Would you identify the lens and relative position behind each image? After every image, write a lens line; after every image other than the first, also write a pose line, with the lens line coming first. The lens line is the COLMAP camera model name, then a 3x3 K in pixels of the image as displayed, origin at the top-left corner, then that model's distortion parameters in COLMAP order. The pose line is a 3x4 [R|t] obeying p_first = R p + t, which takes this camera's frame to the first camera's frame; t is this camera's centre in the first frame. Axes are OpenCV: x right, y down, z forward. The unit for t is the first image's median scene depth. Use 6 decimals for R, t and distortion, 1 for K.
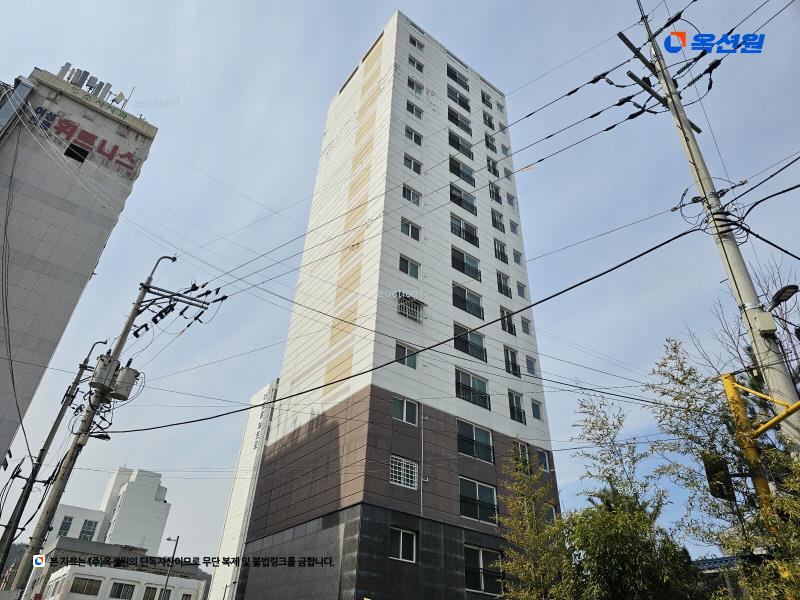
lens RADIAL K [[530.8, 0, 400.1], [0, 530.8, 296.6], [0, 0, 1]] dist [0.069668, -0.063486]
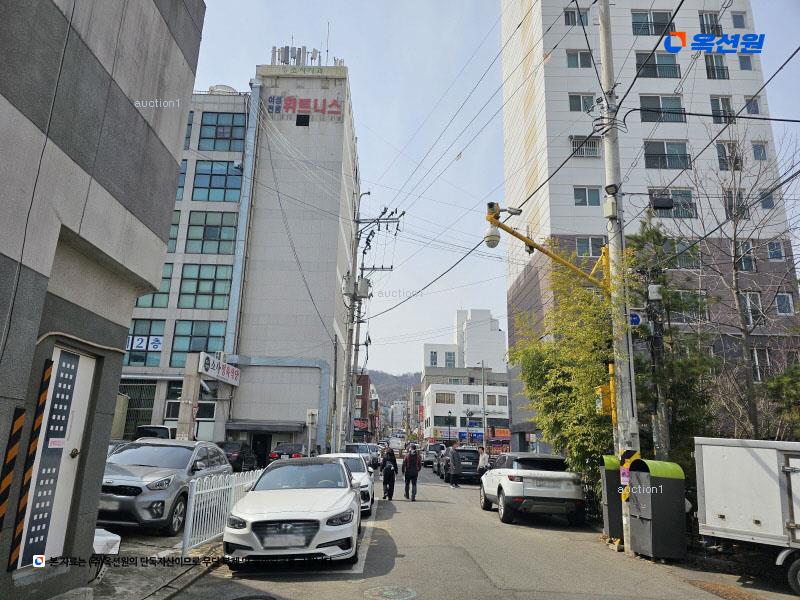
lens RADIAL K [[530.8, 0, 400.1], [0, 530.8, 296.6], [0, 0, 1]] dist [0.069668, -0.063486]
pose [[0.815474, -0.187300, -0.547650, 0.233786], [0.351025, 0.912363, 0.210655, -0.058241], [0.460200, -0.364023, 0.809755, -0.119590]]
